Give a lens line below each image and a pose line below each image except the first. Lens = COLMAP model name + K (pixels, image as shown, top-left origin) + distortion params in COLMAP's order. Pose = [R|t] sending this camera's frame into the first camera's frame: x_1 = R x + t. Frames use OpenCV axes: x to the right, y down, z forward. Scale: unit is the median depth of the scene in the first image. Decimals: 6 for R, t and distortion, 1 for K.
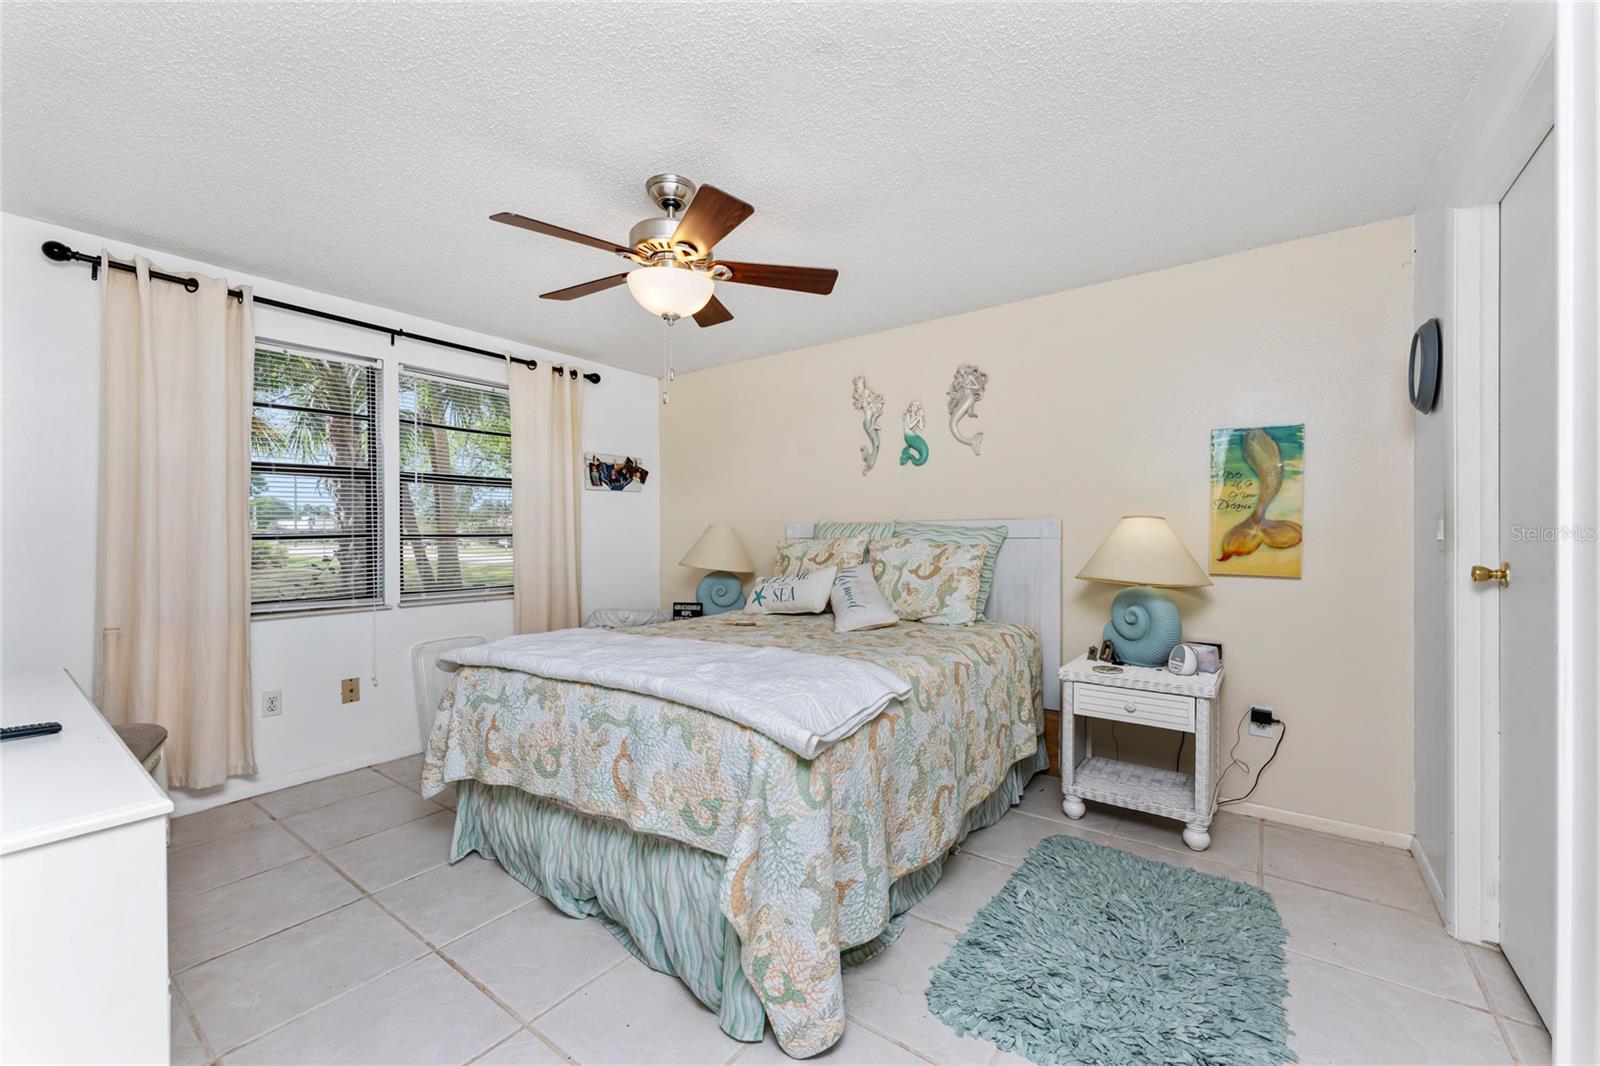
lens RADIAL K [[643.0, 0, 754.8], [0, 643.0, 547.4], [0, 0, 1]] dist [0.000226, 0.000386]
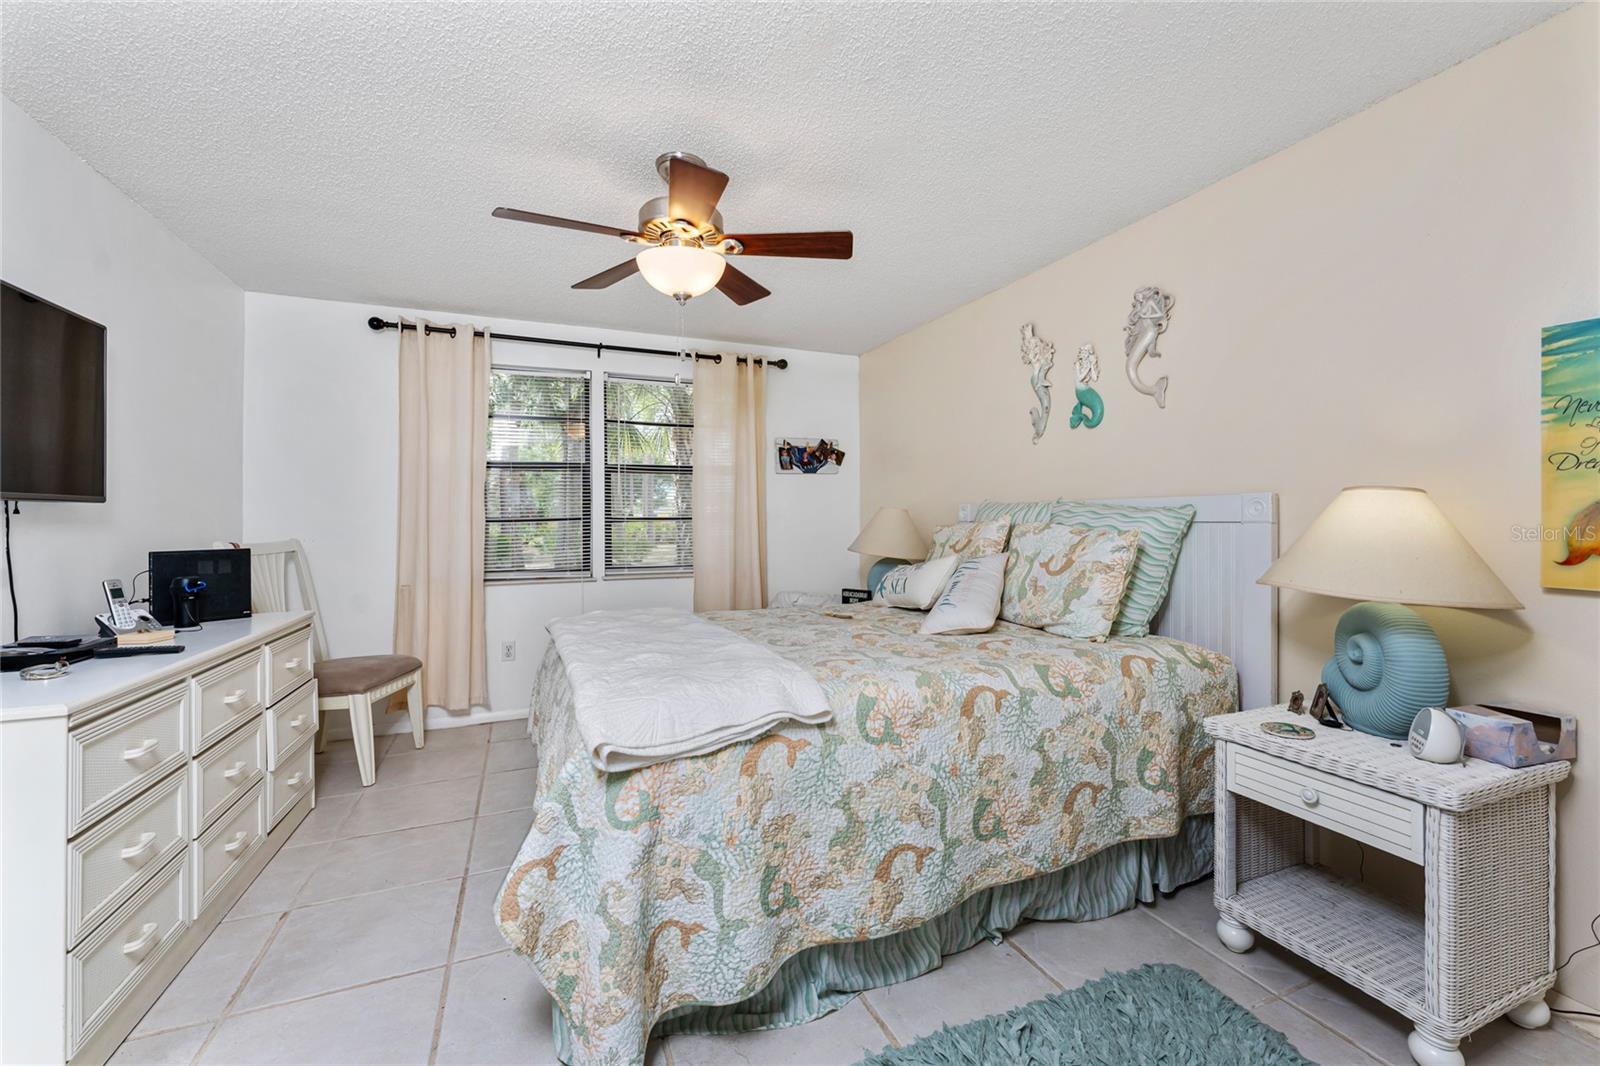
lens RADIAL K [[643.0, 0, 785.7], [0, 643.0, 522.8], [0, 0, 1]] dist [0.000226, 0.000386]
pose [[0.867800, 0.002437, -0.496907, 0.419552], [-0.007989, 0.999927, -0.009048, -0.004233], [0.496849, 0.011822, 0.867757, 0.196790]]
